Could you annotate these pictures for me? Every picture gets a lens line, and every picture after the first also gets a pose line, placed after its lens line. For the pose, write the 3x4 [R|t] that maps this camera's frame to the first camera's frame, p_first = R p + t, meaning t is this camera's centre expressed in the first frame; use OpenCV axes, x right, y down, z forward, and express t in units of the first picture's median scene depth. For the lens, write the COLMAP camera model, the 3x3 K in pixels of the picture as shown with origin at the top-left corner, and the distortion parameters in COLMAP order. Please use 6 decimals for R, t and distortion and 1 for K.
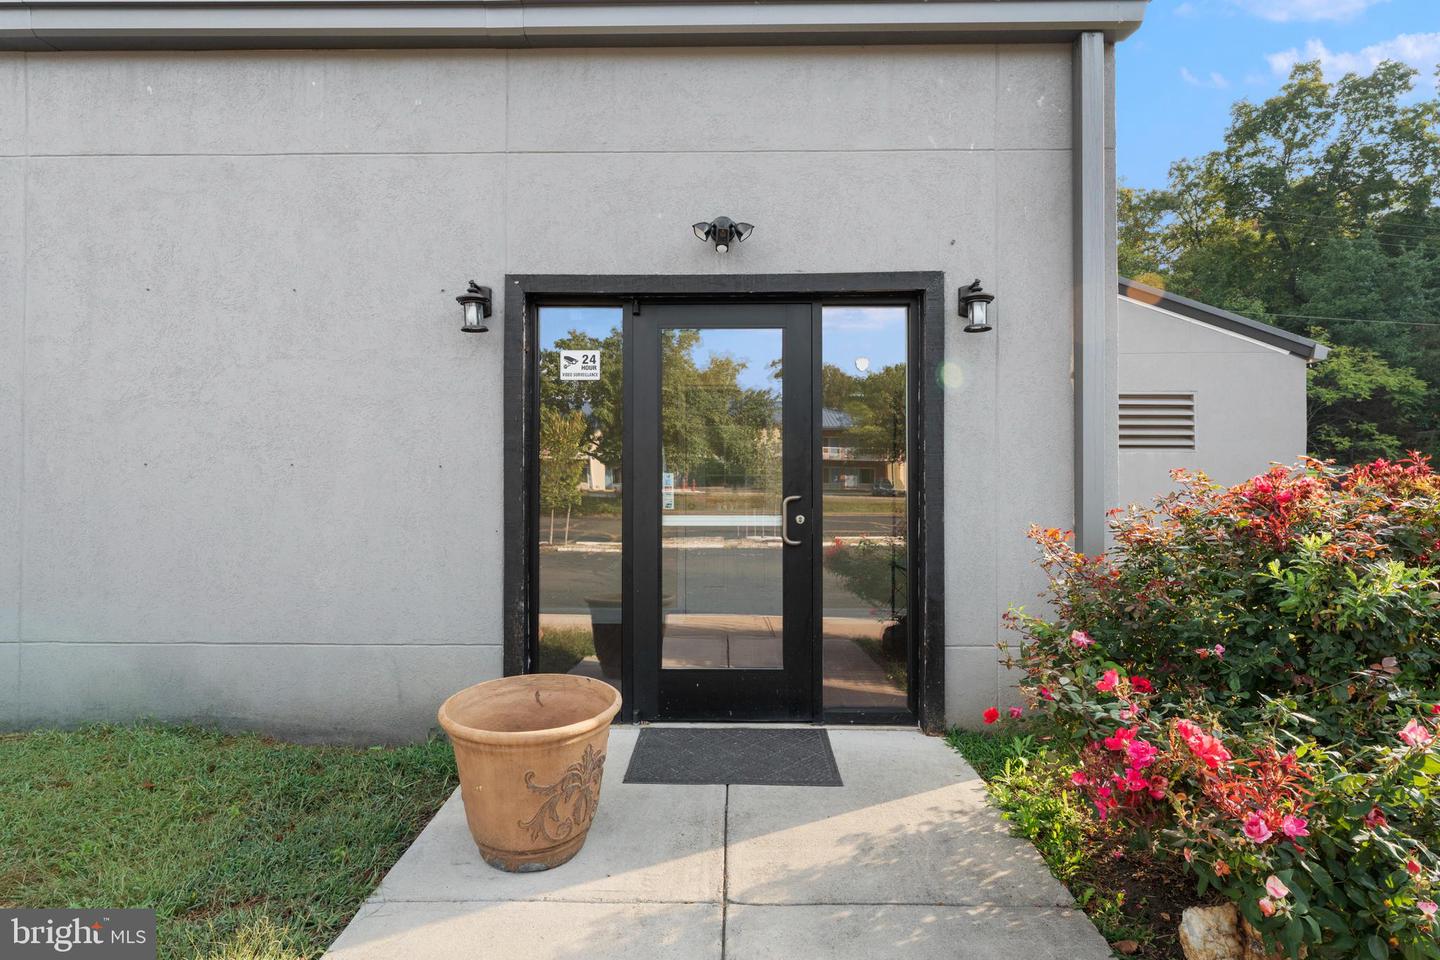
lens RADIAL K [[742.0, 0, 720.3], [0, 742.0, 477.8], [0, 0, 1]] dist [-0.000861, 0.000247]
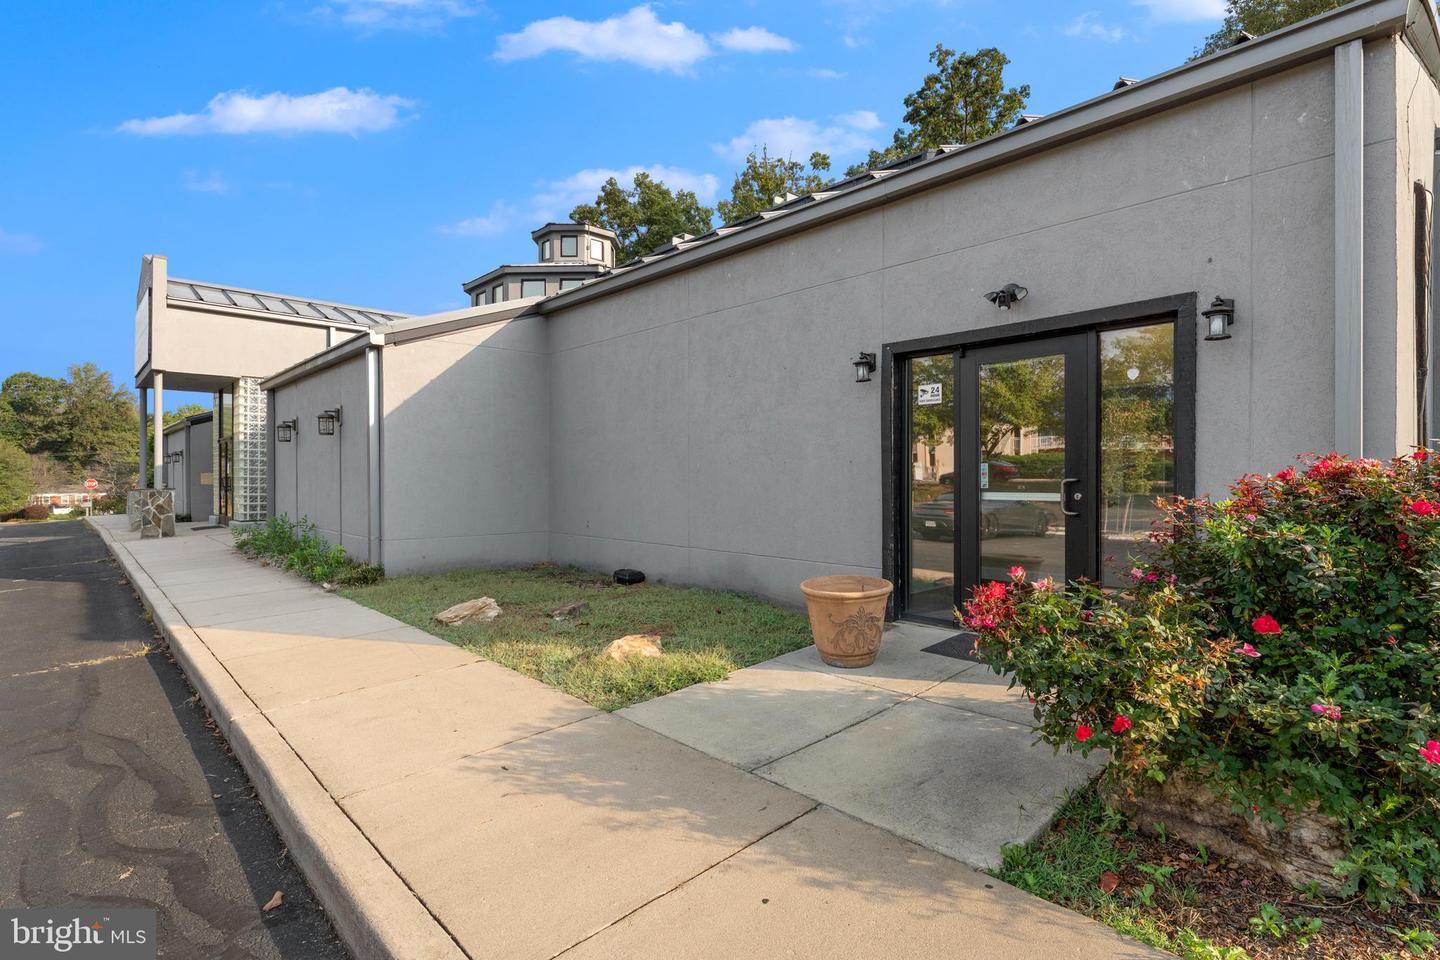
lens RADIAL K [[672.0, 0, 720.6], [0, 672.0, 478.5], [0, 0, 1]] dist [-0.001109, -0.000523]
pose [[0.703853, -0.001434, -0.710344, 0.519778], [0.011756, 0.999885, 0.009630, 0.004851], [0.710248, -0.015129, 0.703789, -0.309315]]
